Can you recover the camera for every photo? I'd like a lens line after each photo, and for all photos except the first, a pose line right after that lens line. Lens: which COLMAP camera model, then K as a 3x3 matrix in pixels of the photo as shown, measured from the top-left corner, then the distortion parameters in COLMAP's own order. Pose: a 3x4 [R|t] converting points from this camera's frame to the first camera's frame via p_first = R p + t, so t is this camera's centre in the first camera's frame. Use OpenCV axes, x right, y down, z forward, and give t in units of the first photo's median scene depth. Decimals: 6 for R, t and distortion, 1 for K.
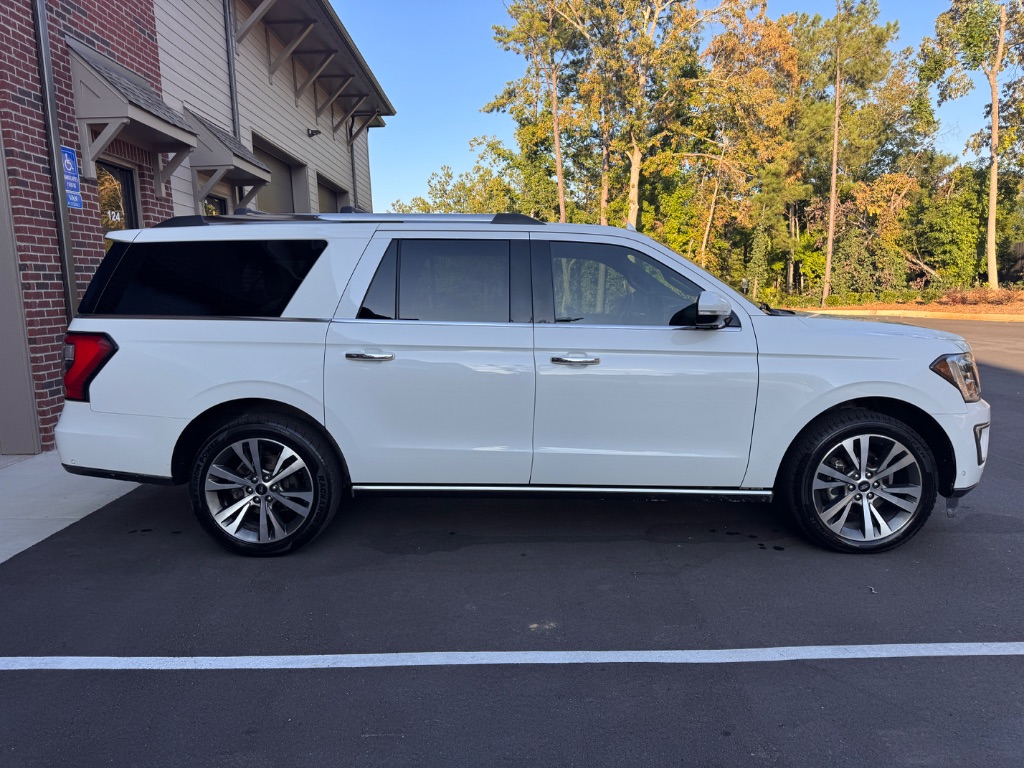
lens RADIAL K [[767.3, 0, 517.1], [0, 767.3, 390.3], [0, 0, 1]] dist [0.021789, -0.023229]
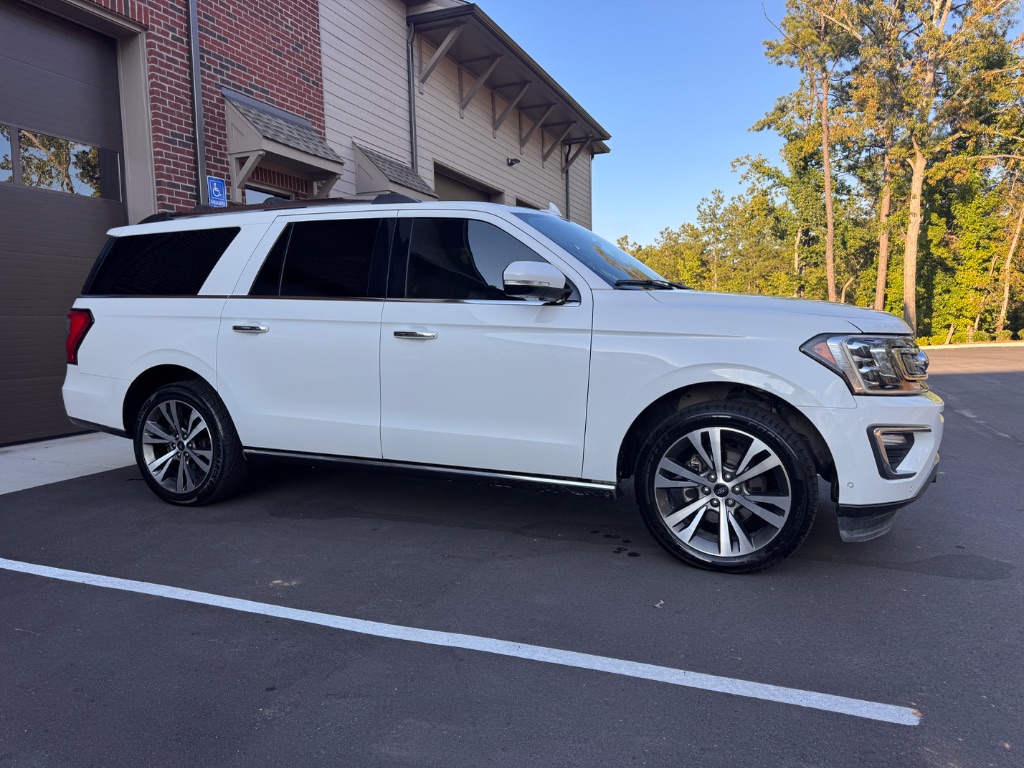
lens RADIAL K [[767.3, 0, 504.0], [0, 767.3, 383.7], [0, 0, 1]] dist [0.021789, -0.023229]
pose [[0.918940, 0.035753, -0.392773, 0.323732], [-0.054888, 0.997785, -0.037591, 0.030982], [0.390558, 0.056103, 0.918867, 0.075767]]
